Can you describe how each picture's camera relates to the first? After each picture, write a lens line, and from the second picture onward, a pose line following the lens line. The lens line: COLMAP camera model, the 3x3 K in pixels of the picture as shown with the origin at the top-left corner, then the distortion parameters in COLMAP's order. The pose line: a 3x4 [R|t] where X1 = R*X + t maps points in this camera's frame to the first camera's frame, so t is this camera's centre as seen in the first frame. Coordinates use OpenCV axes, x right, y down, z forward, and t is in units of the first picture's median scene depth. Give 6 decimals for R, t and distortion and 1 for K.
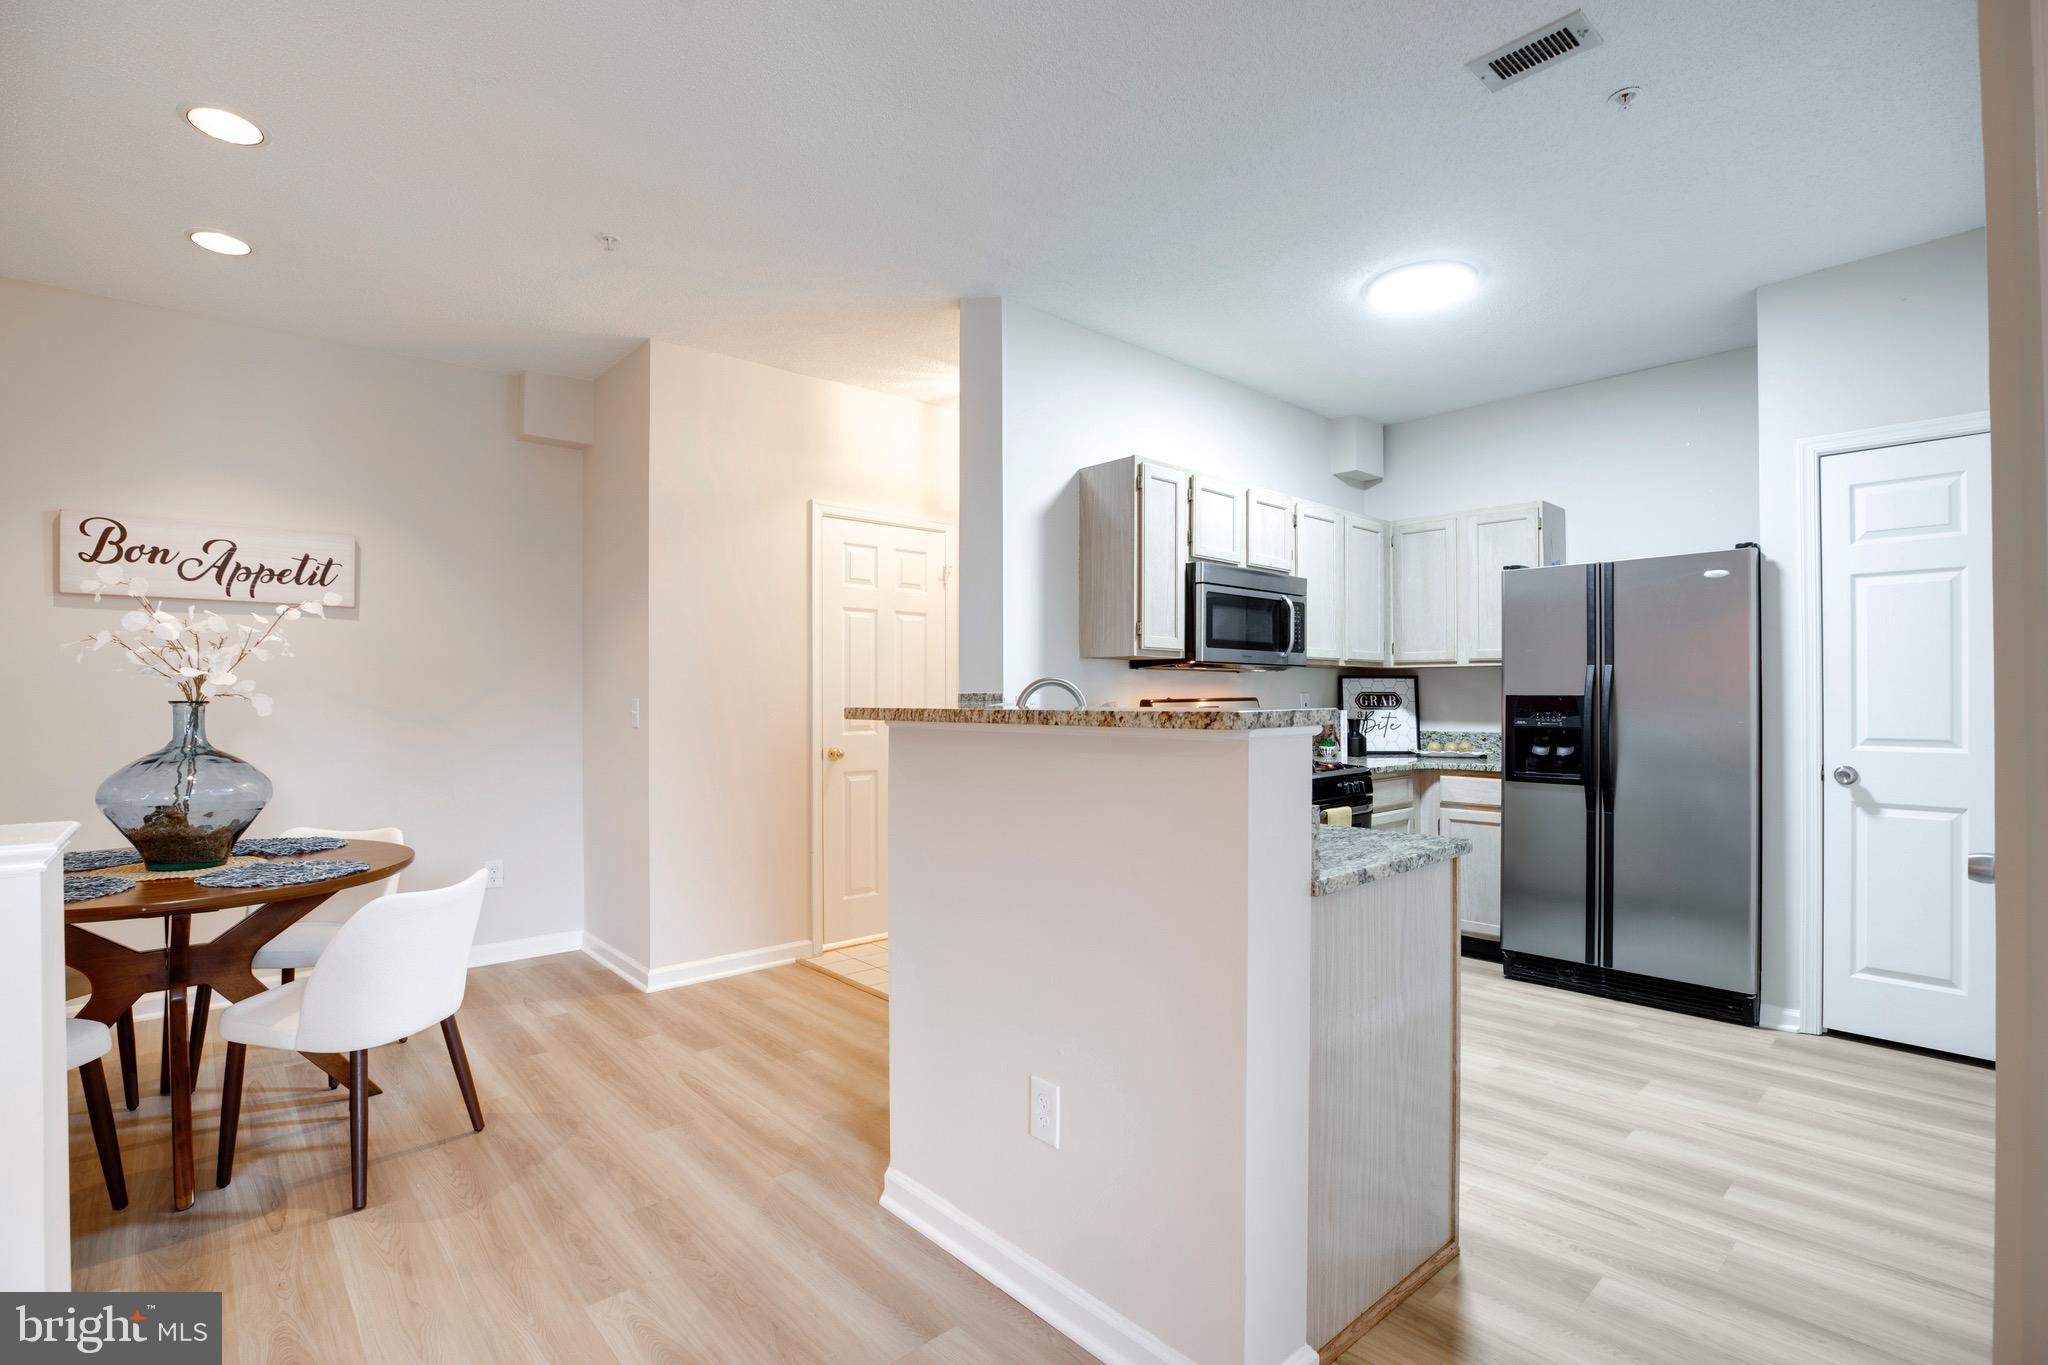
lens RADIAL K [[962.8, 0, 1022.8], [0, 962.8, 685.8], [0, 0, 1]] dist [-0.031639, 0.009260]
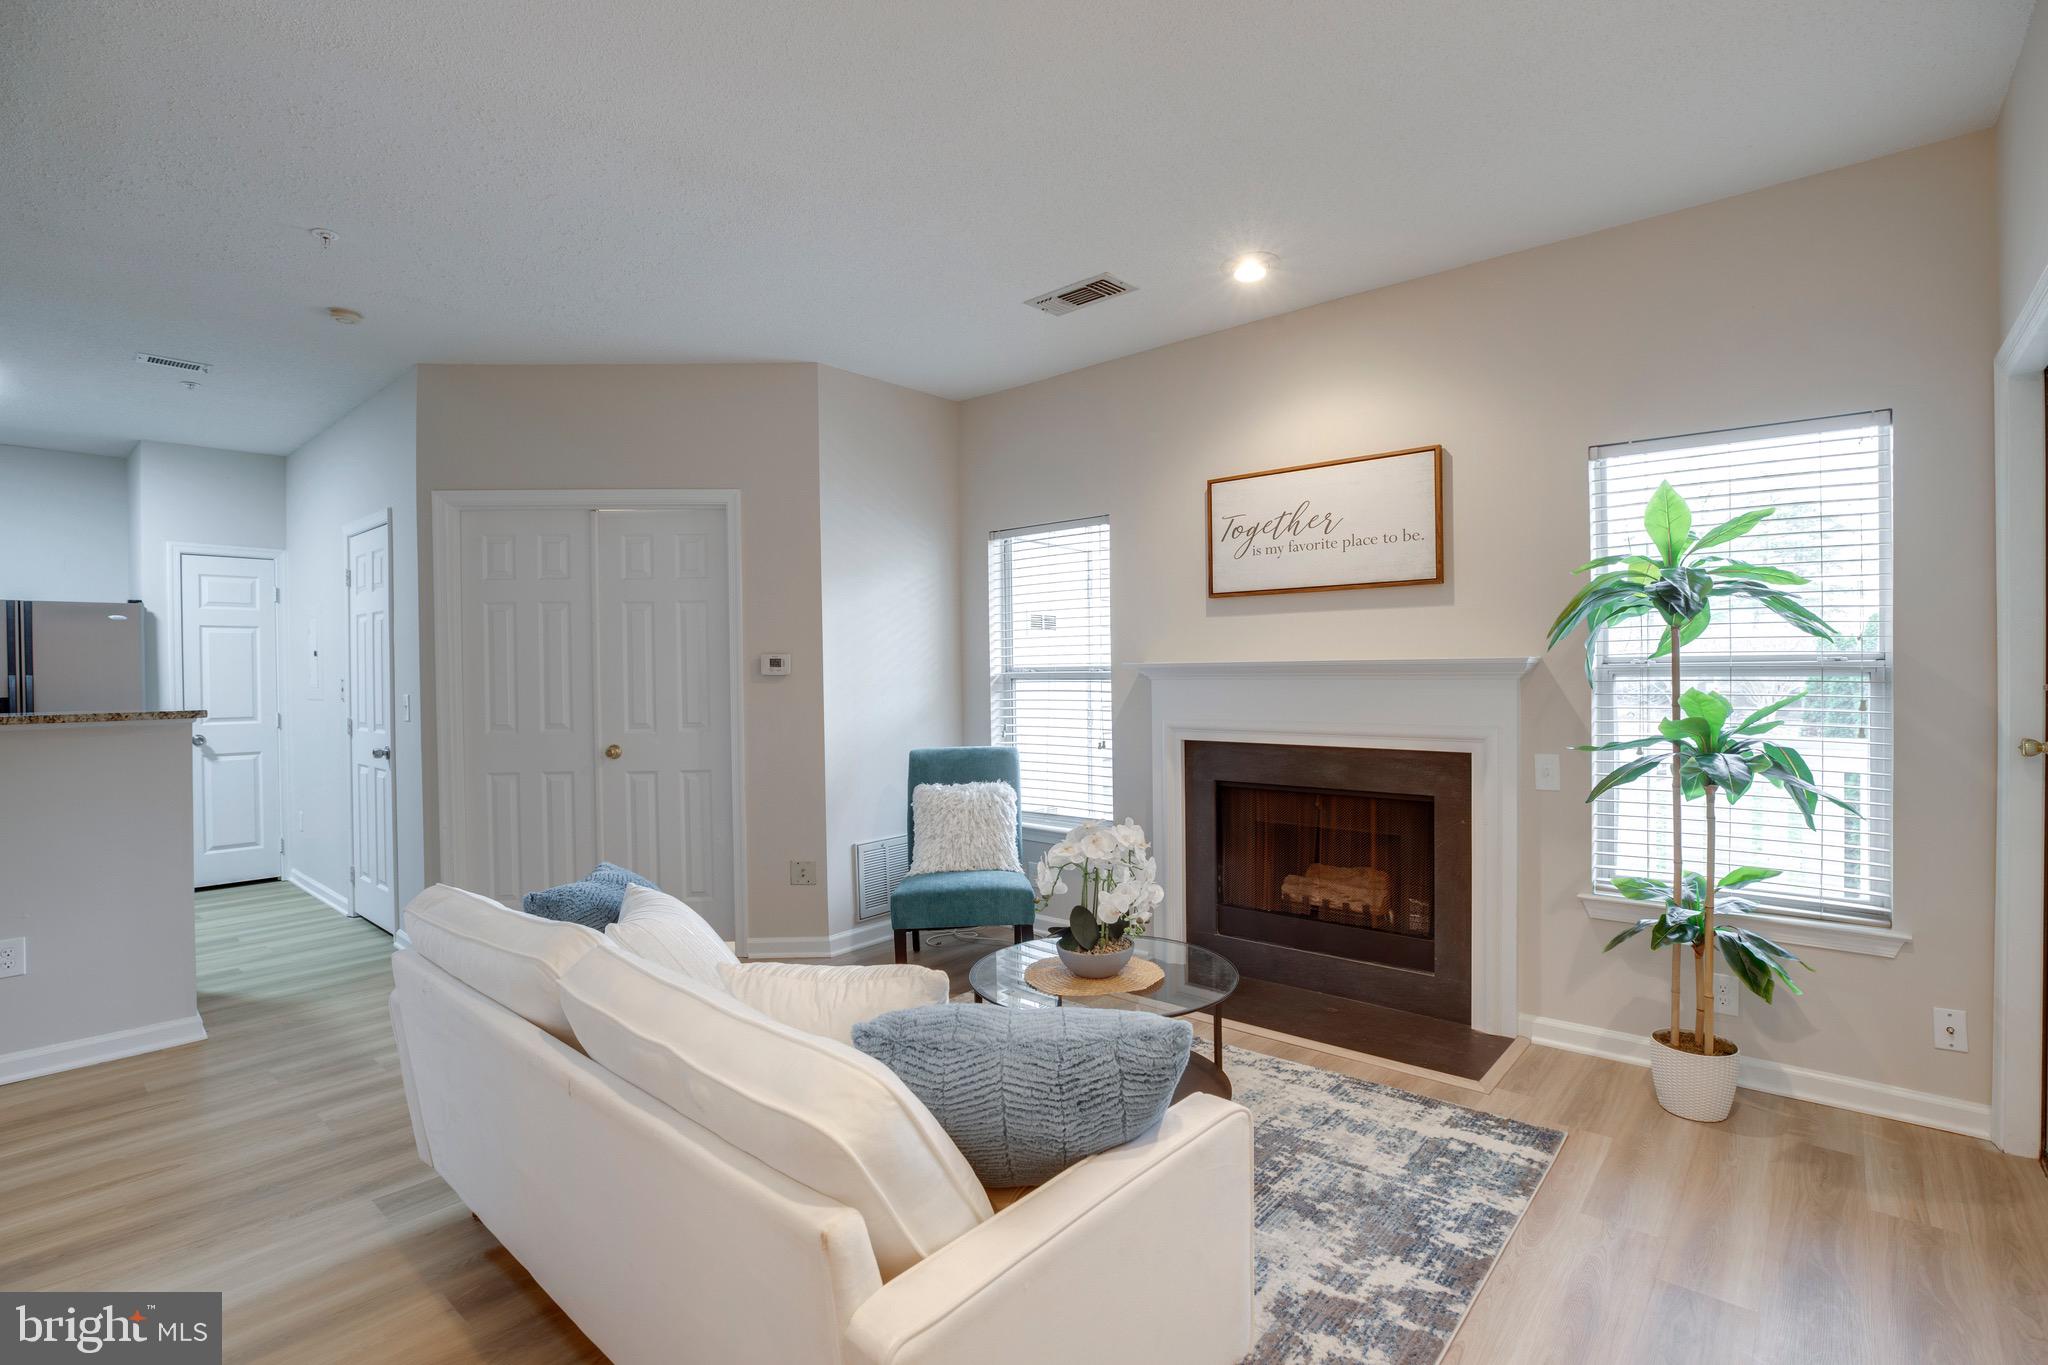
lens RADIAL K [[962.8, 0, 1065.9], [0, 962.8, 677.5], [0, 0, 1]] dist [-0.031639, 0.009260]
pose [[-0.146283, -0.004619, 0.989232, -0.950938], [0.000424, 0.999989, 0.004732, -0.025274], [-0.989243, 0.001112, -0.146280, -0.288741]]
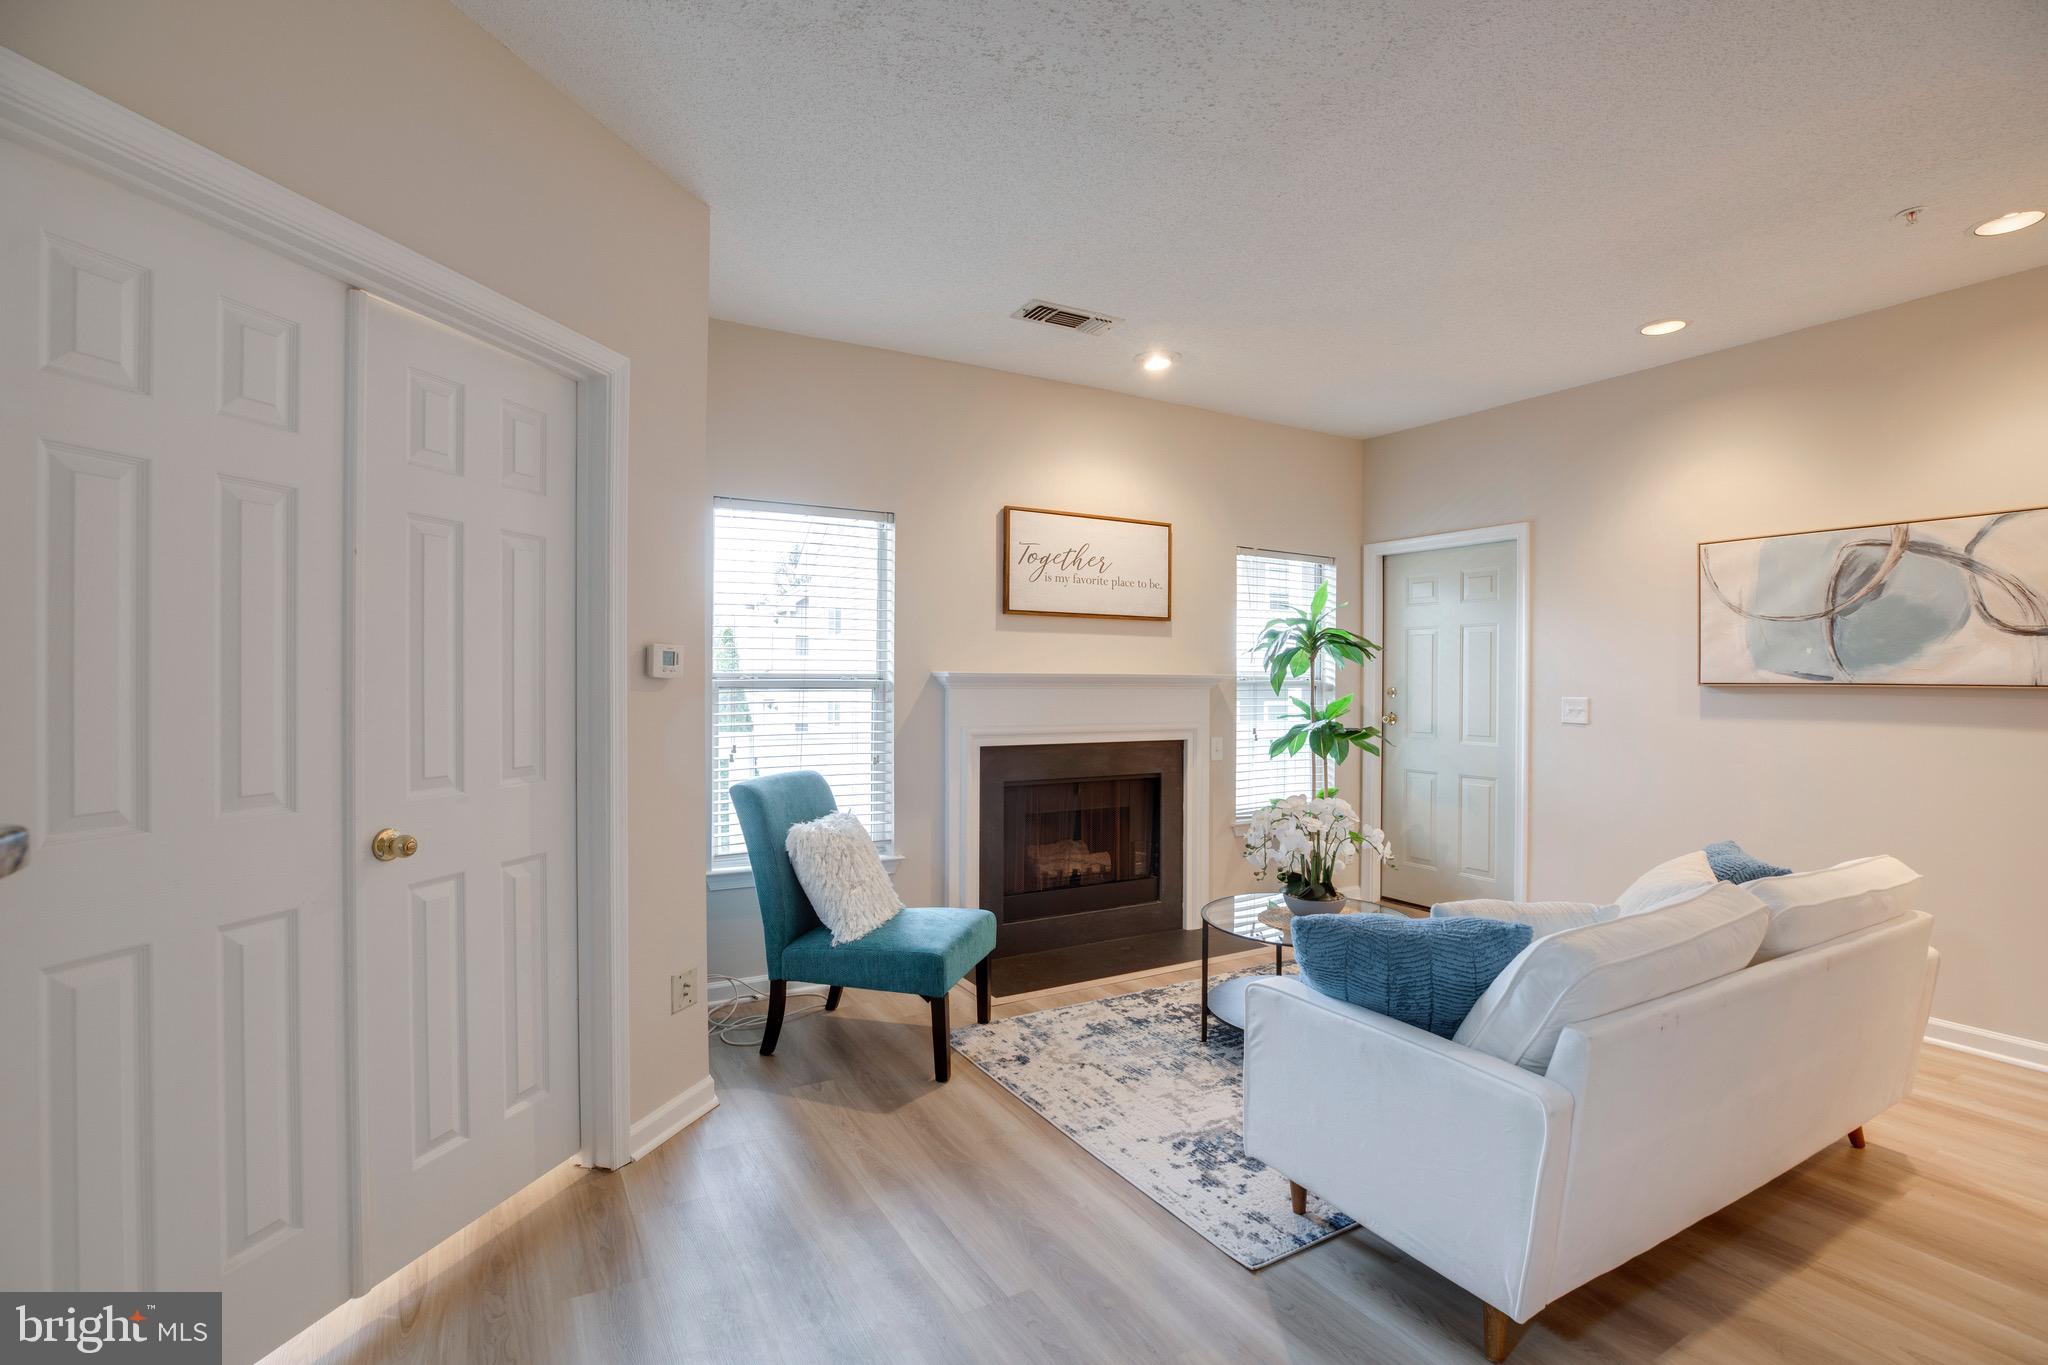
lens RADIAL K [[962.8, 0, 1031.6], [0, 962.8, 678.0], [0, 0, 1]] dist [-0.031639, 0.009260]
pose [[-0.980785, -0.003140, 0.195067, -0.130595], [-0.005754, 0.999901, -0.012833, -0.015861], [-0.195007, -0.013708, -0.980706, 0.572700]]
